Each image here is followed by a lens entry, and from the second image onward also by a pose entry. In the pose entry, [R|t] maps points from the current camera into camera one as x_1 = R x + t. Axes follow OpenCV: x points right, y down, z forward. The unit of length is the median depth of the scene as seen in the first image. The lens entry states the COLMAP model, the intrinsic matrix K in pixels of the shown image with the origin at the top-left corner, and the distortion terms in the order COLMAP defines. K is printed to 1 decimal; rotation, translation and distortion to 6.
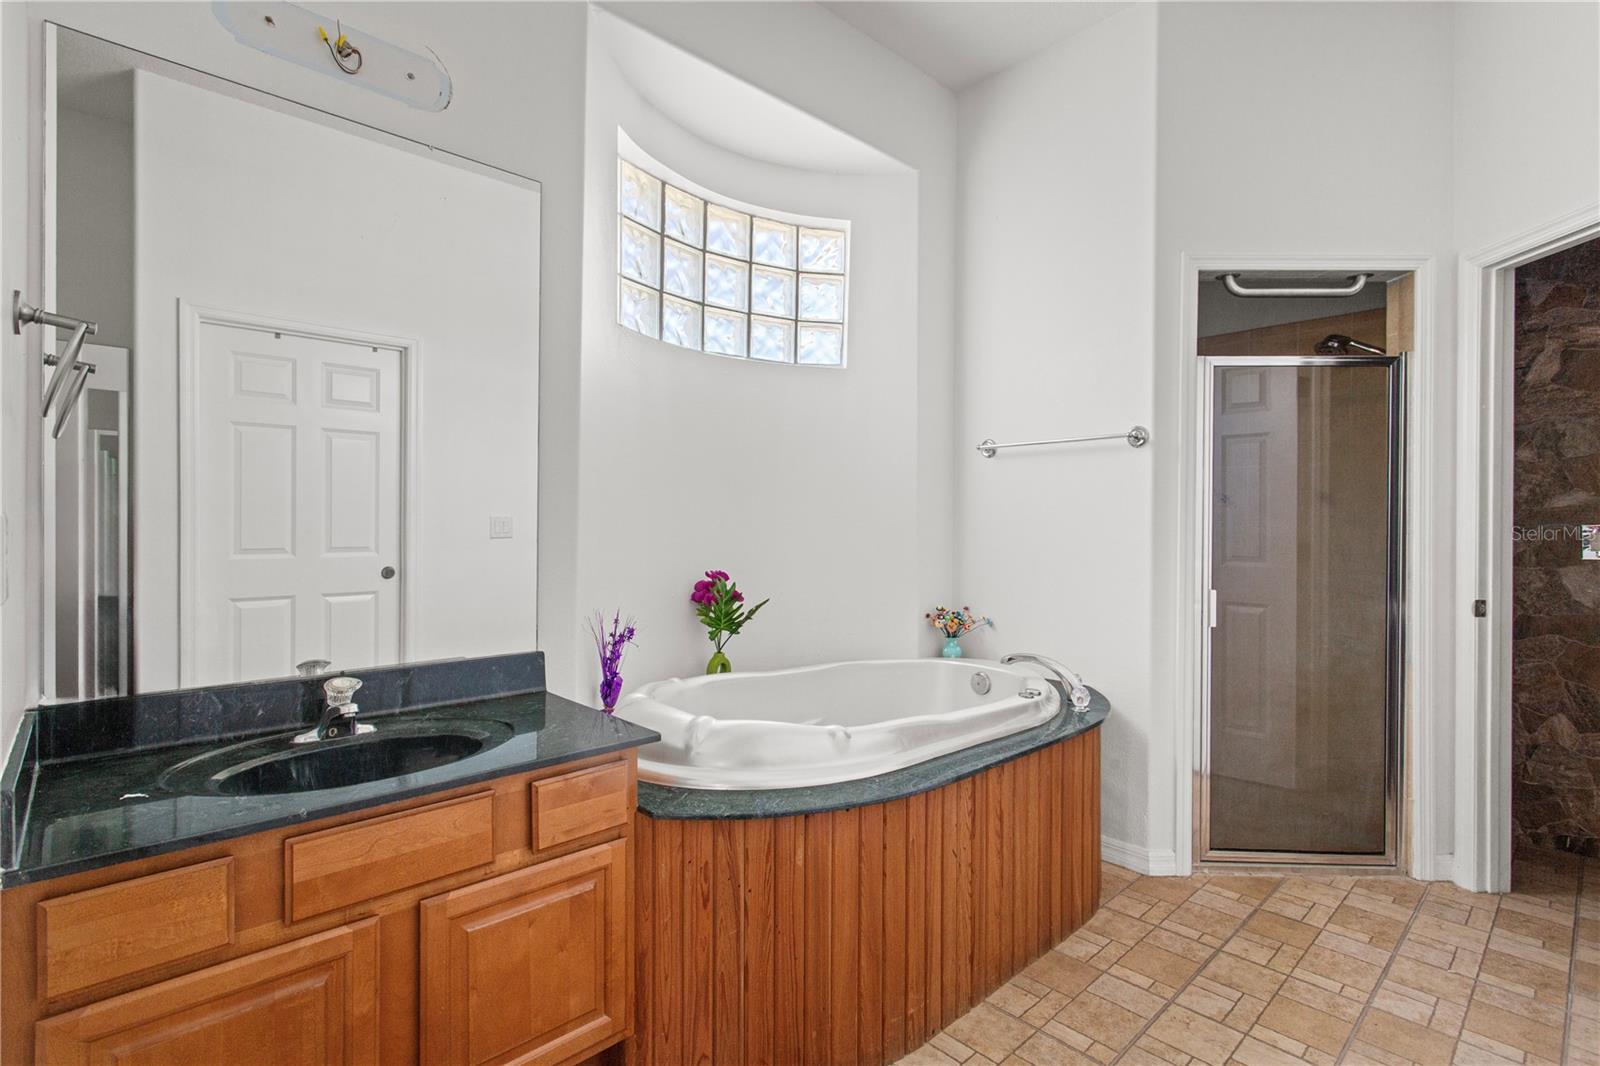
lens RADIAL K [[757.3, 0, 799.4], [0, 757.3, 528.8], [0, 0, 1]] dist [0.004265, -0.000317]
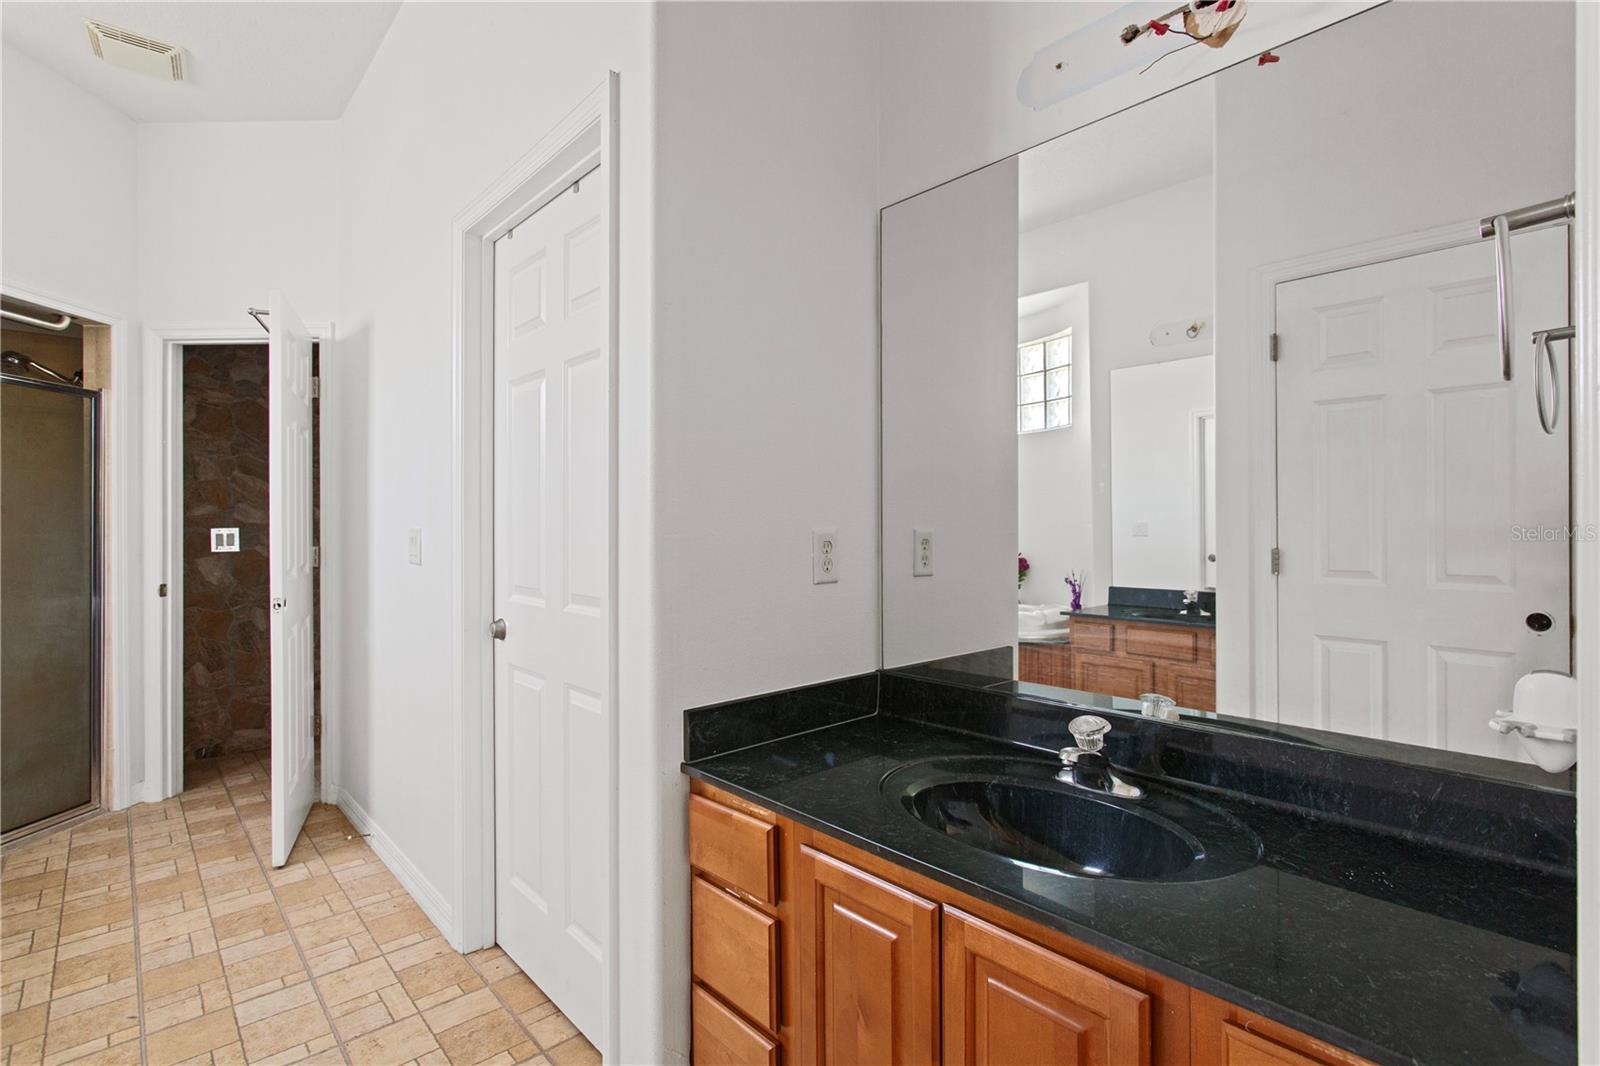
lens RADIAL K [[757.3, 0, 799.3], [0, 757.3, 526.5], [0, 0, 1]] dist [0.004265, -0.000317]
pose [[0.019257, -0.002639, 0.999811, -0.435927], [0.006072, 0.999978, 0.002522, -0.005858], [-0.999796, 0.006022, 0.019273, -0.160417]]
